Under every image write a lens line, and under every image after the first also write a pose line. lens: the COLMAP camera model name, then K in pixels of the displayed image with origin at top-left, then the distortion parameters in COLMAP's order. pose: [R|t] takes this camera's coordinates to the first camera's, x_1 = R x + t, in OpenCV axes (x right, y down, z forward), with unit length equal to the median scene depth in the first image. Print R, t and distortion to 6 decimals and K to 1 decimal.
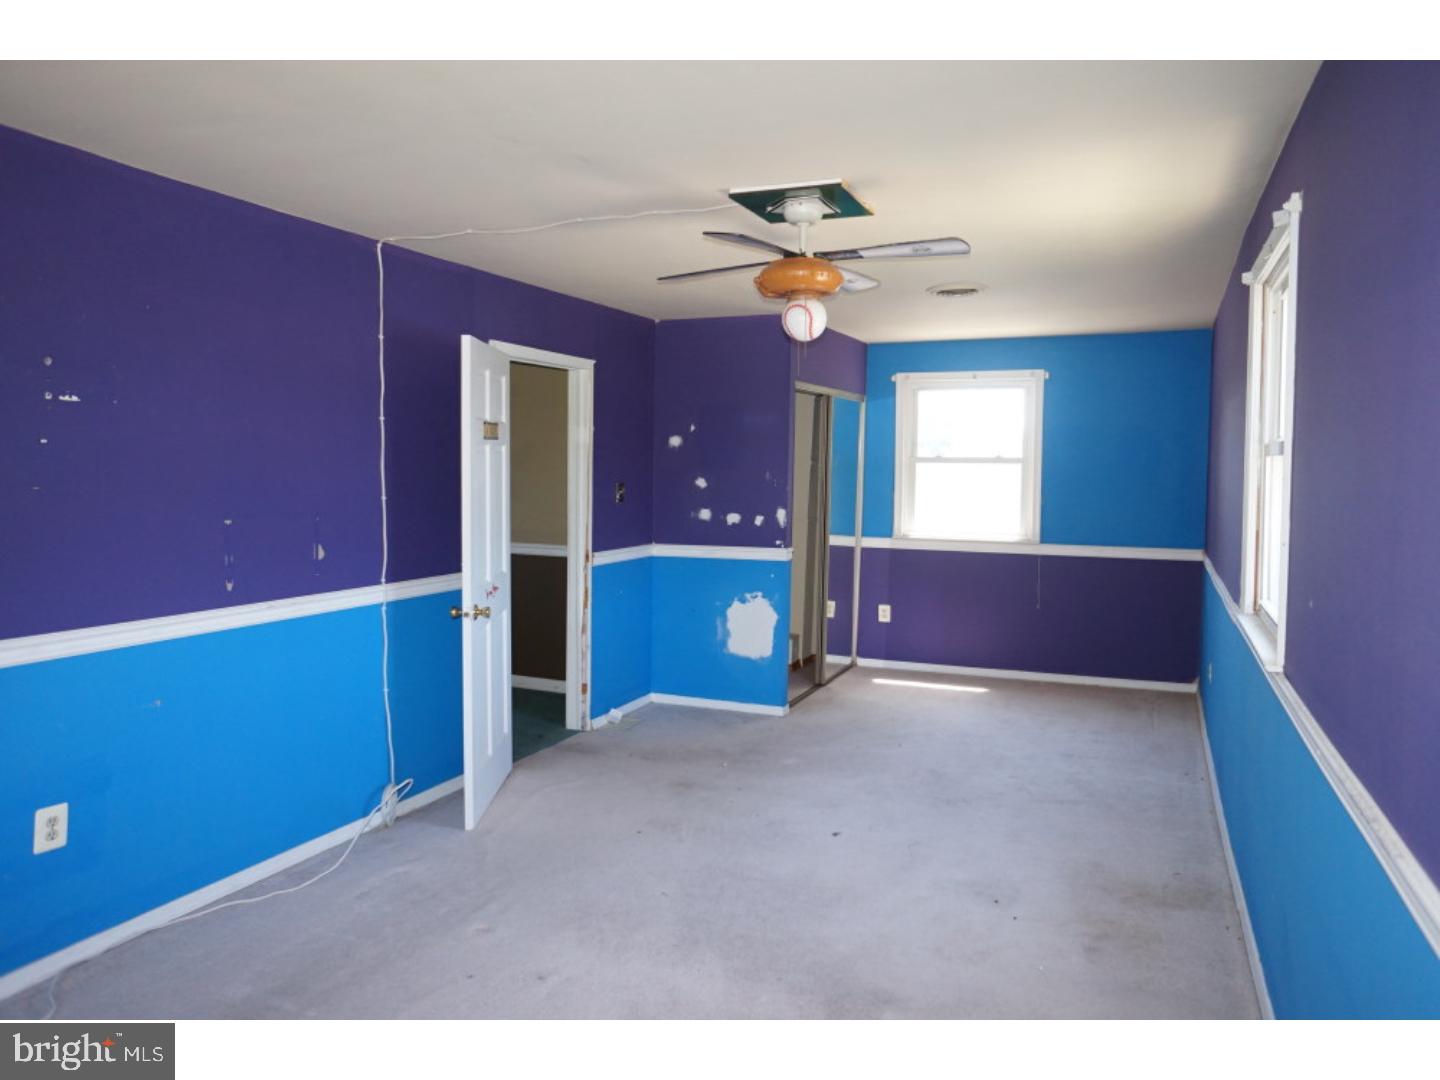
lens RADIAL K [[1003.9, 0, 719.4], [0, 1003.9, 517.9], [0, 0, 1]] dist [-0.033281, 0.001931]
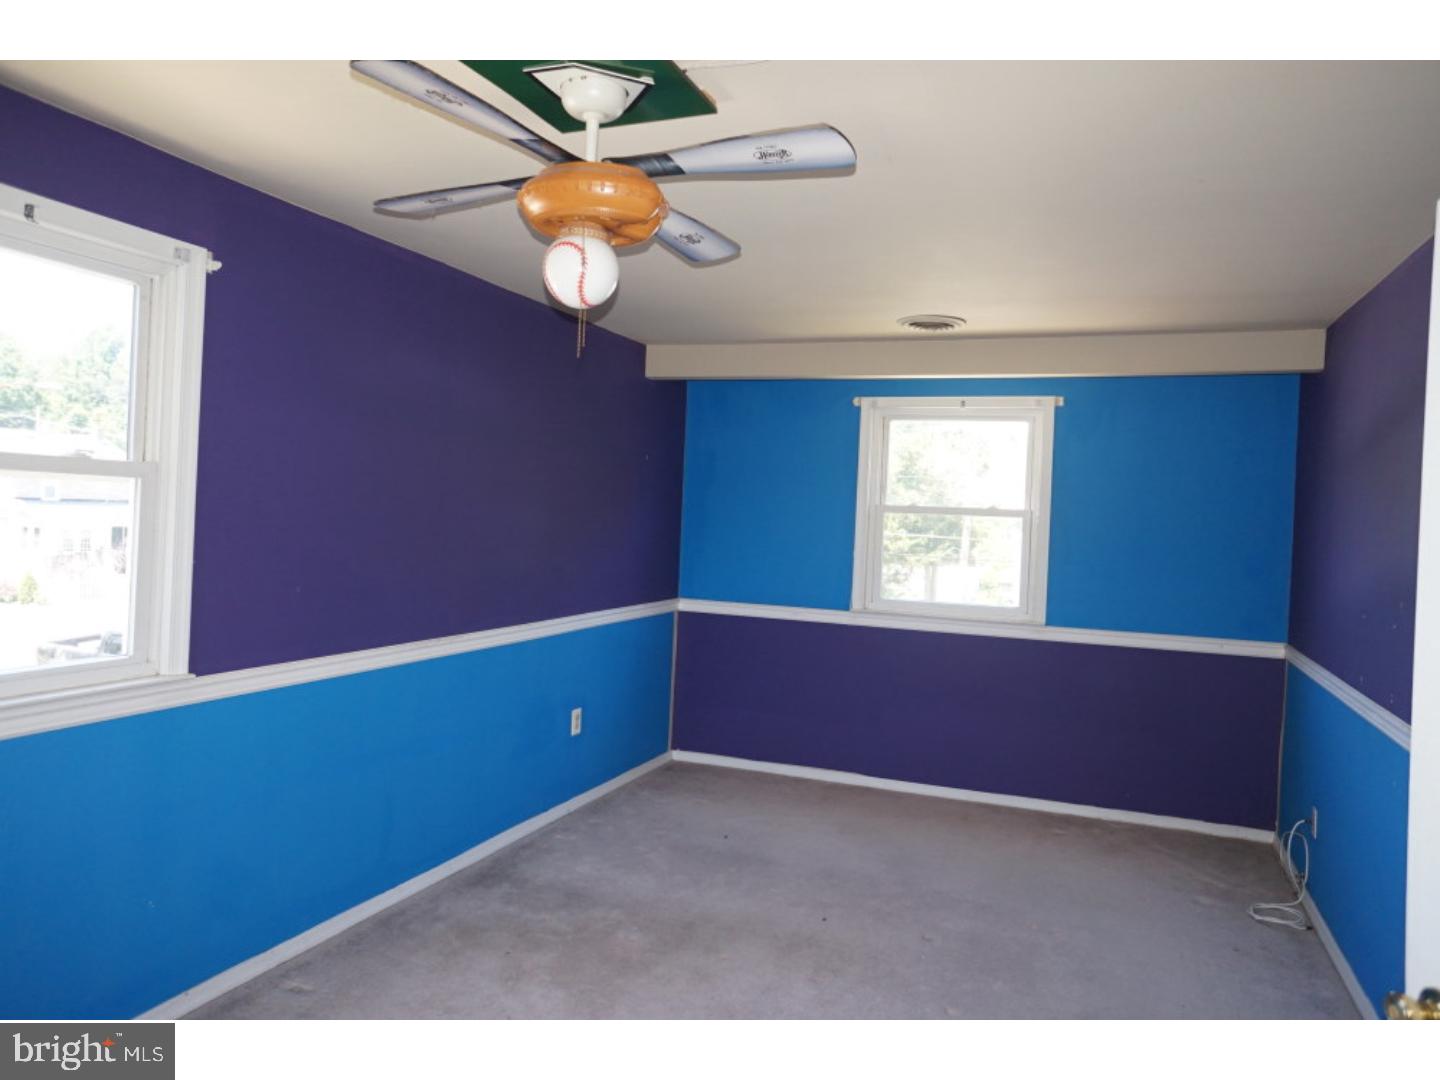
lens RADIAL K [[1003.9, 0, 719.4], [0, 1003.9, 517.9], [0, 0, 1]] dist [-0.033281, 0.001931]
pose [[0.997730, 0.027809, -0.061324, 0.120711], [-0.030489, 0.998601, -0.043209, -0.014846], [0.060036, 0.044981, 0.997182, 0.238639]]
